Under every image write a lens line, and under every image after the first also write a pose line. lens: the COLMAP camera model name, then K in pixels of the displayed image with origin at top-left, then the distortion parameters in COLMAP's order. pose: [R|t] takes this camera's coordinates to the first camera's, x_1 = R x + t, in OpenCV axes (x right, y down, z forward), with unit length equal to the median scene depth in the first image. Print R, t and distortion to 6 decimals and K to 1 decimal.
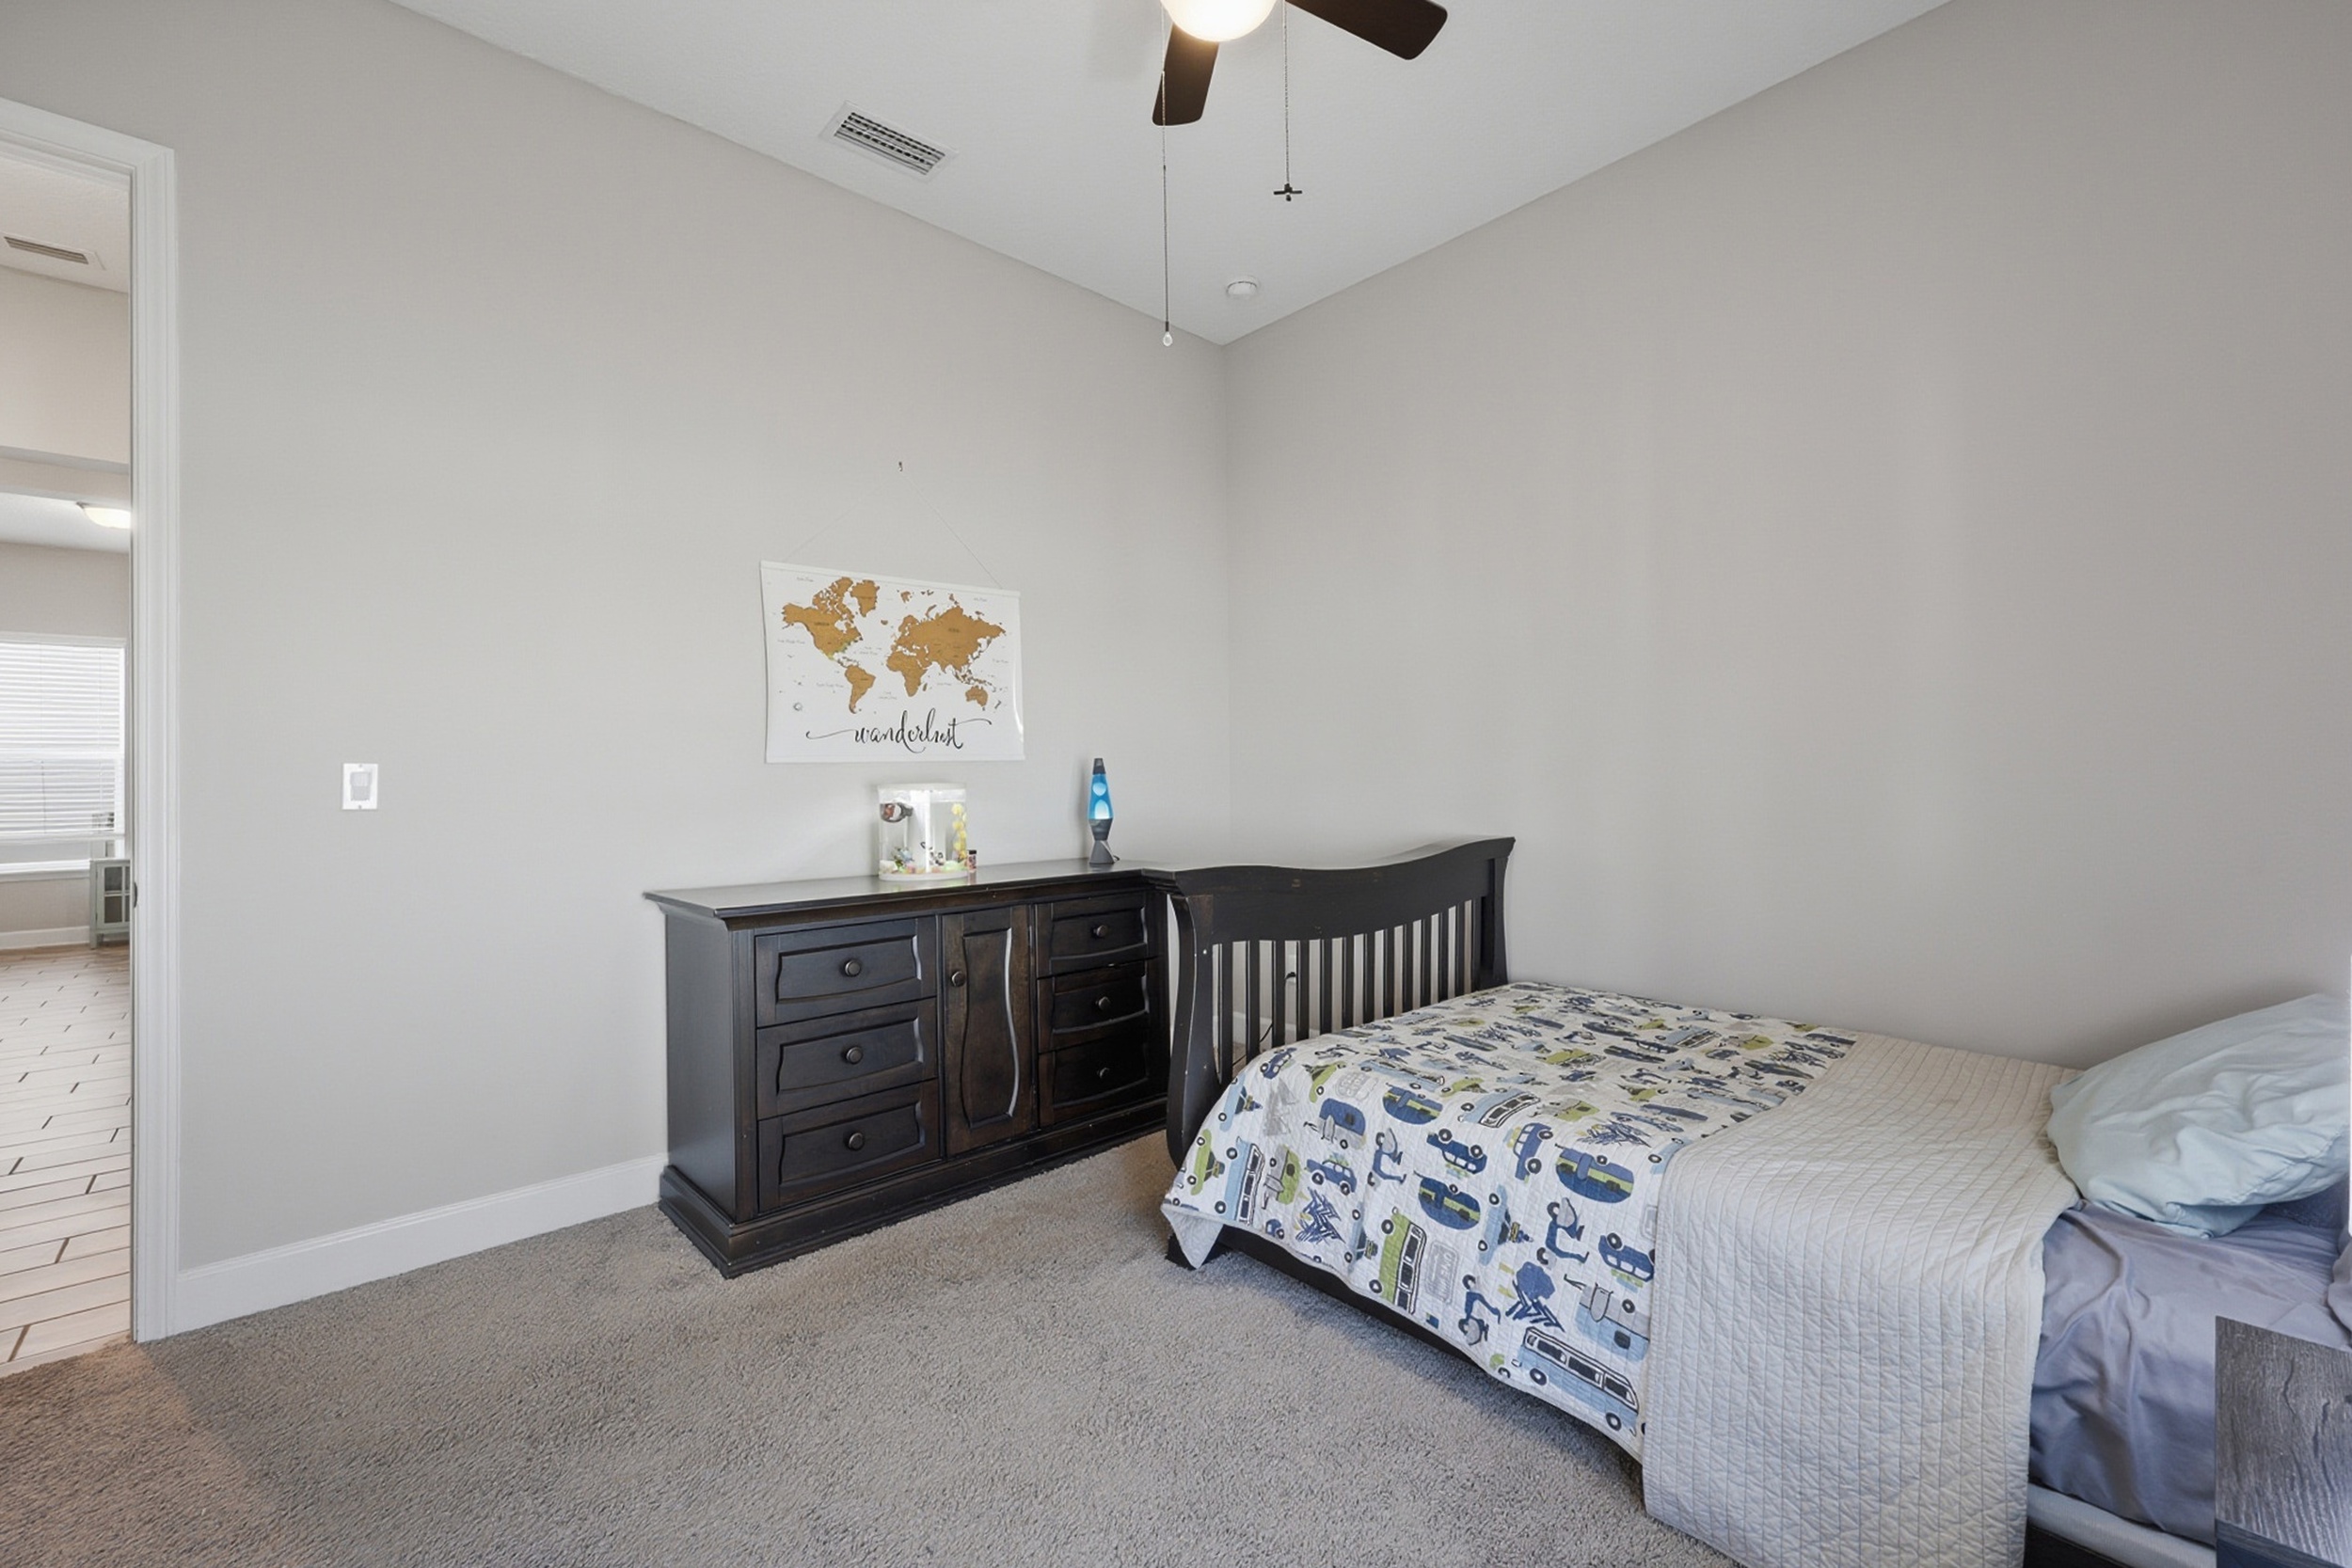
lens RADIAL K [[960.0, 0, 1176.0], [0, 960.0, 784.0], [0, 0, 1]] dist [0.000572, 0.000039]
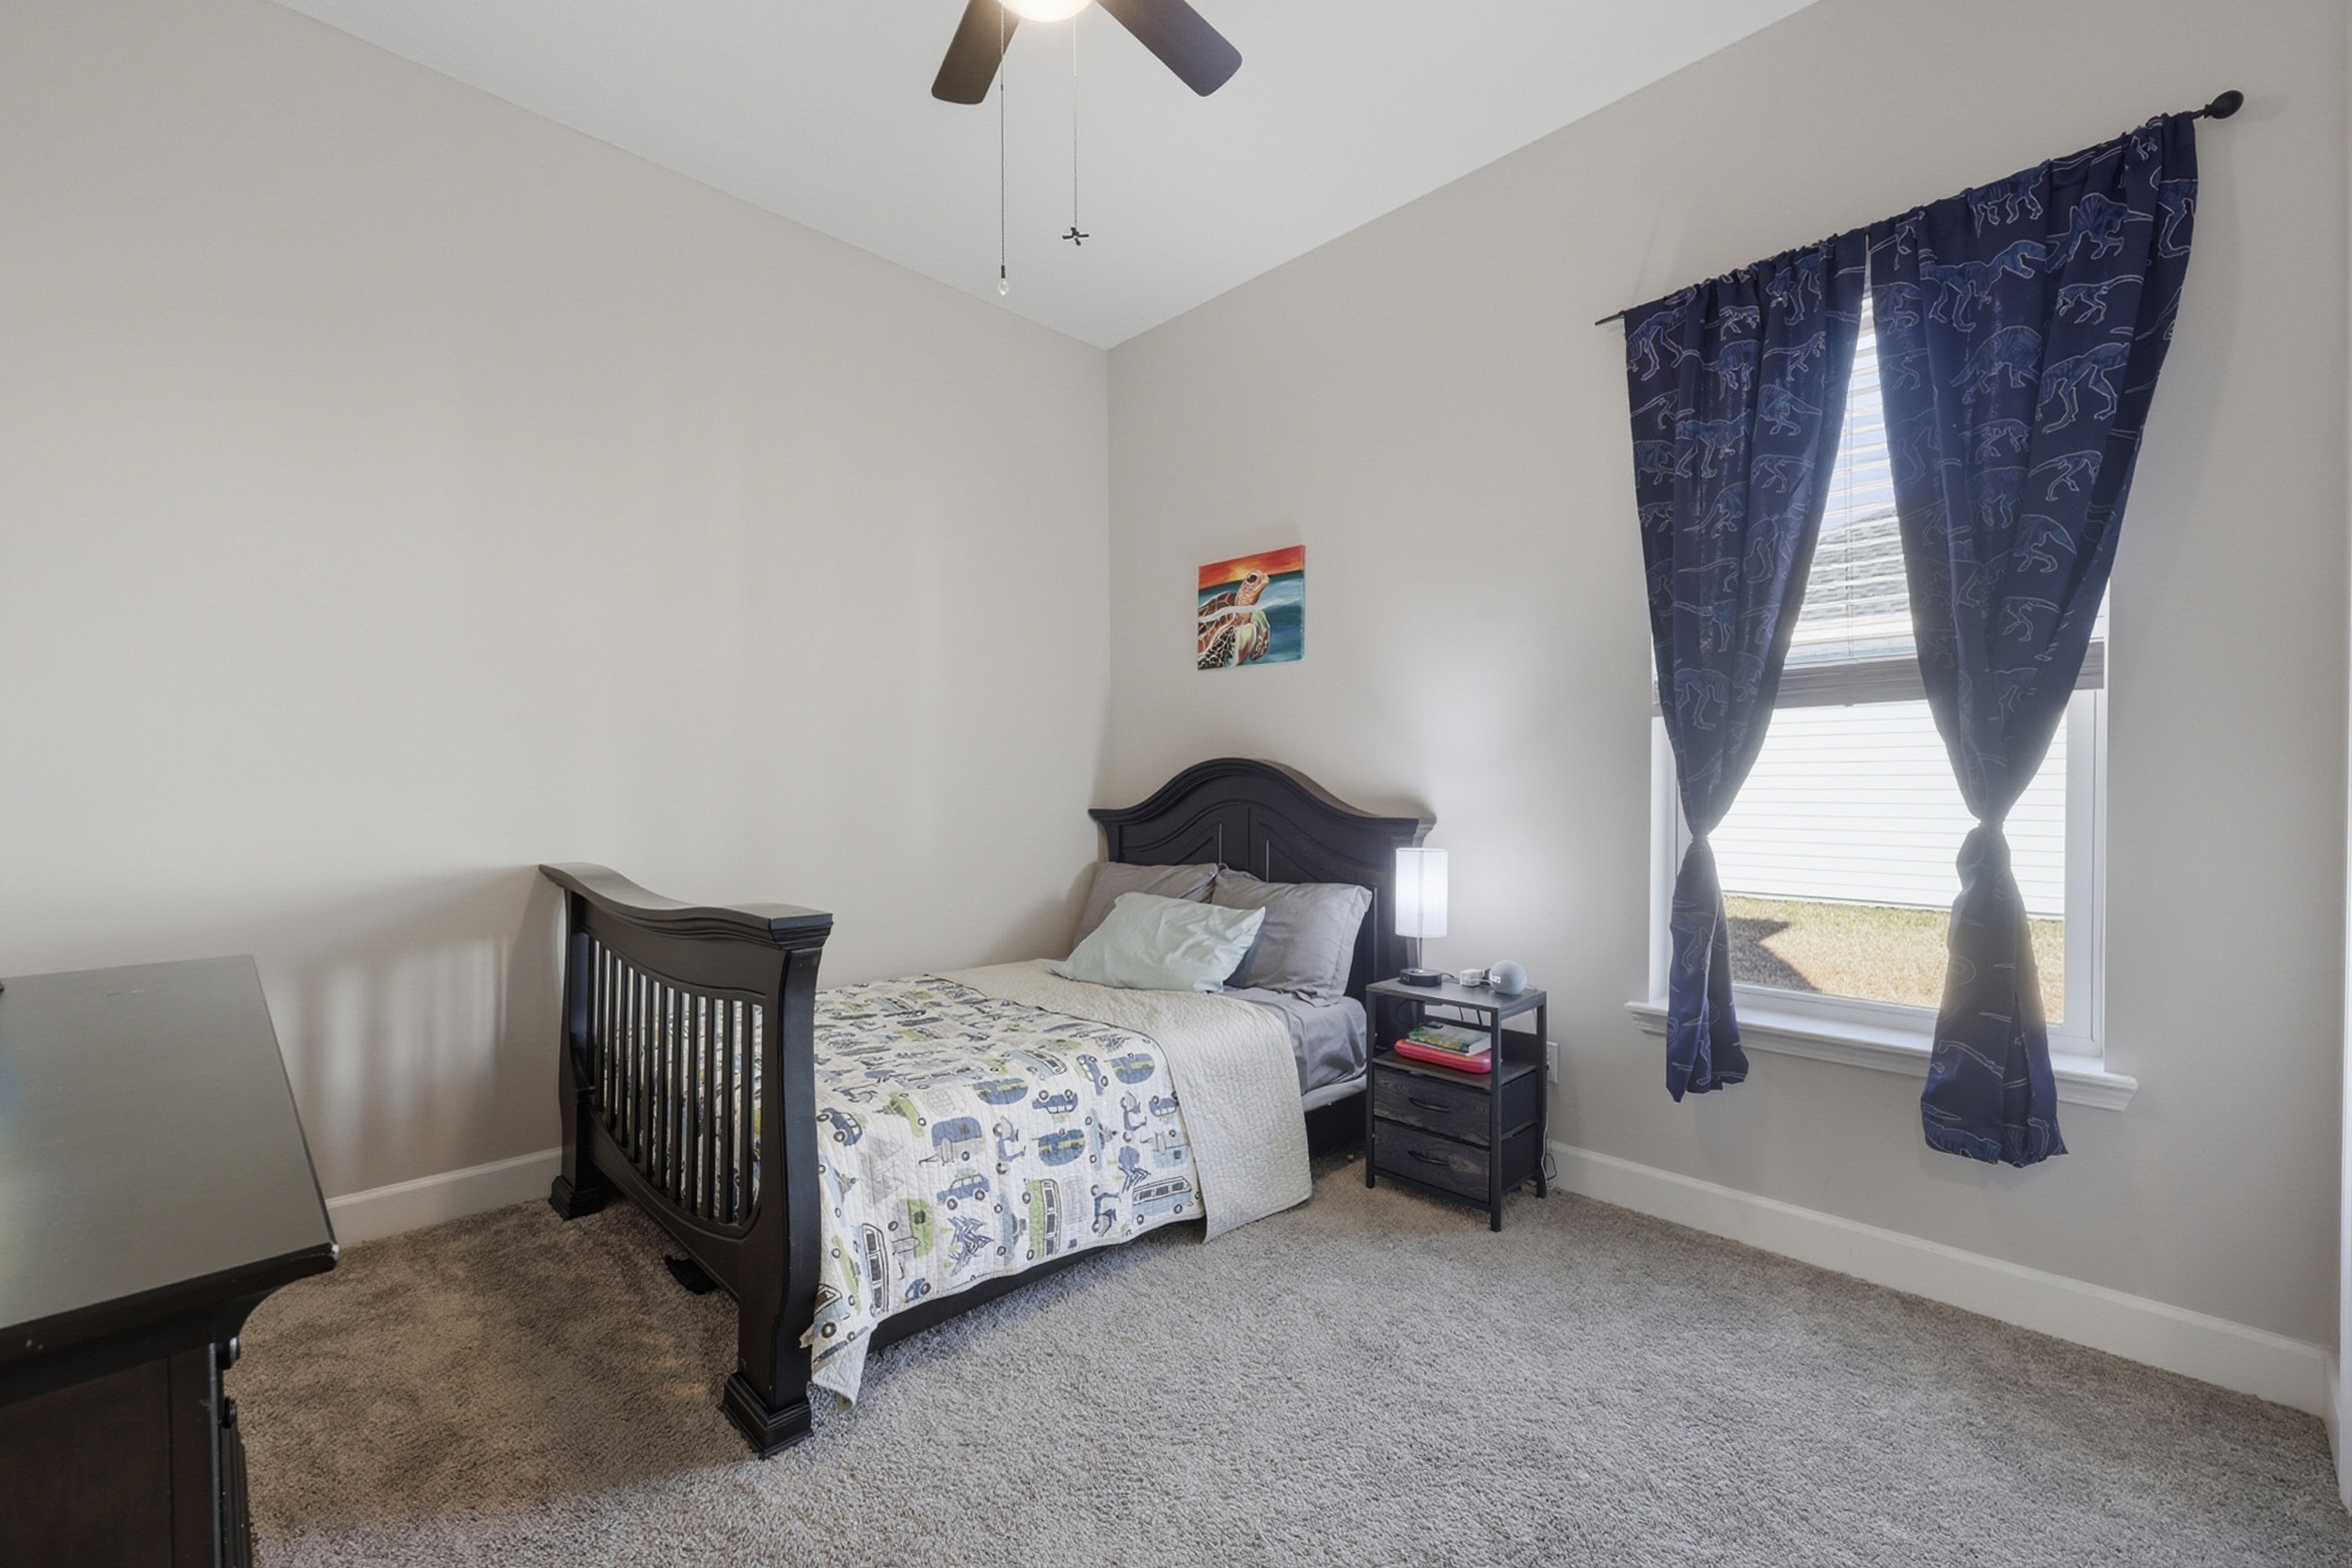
lens RADIAL K [[985.3, 0, 1162.5], [0, 985.3, 820.1], [0, 0, 1]] dist [-0.000094, -0.000135]
pose [[-0.037211, -0.027021, 0.998942, -0.906359], [0.005730, 0.999612, 0.027252, -0.001384], [-0.999291, 0.006738, -0.037042, 0.887582]]
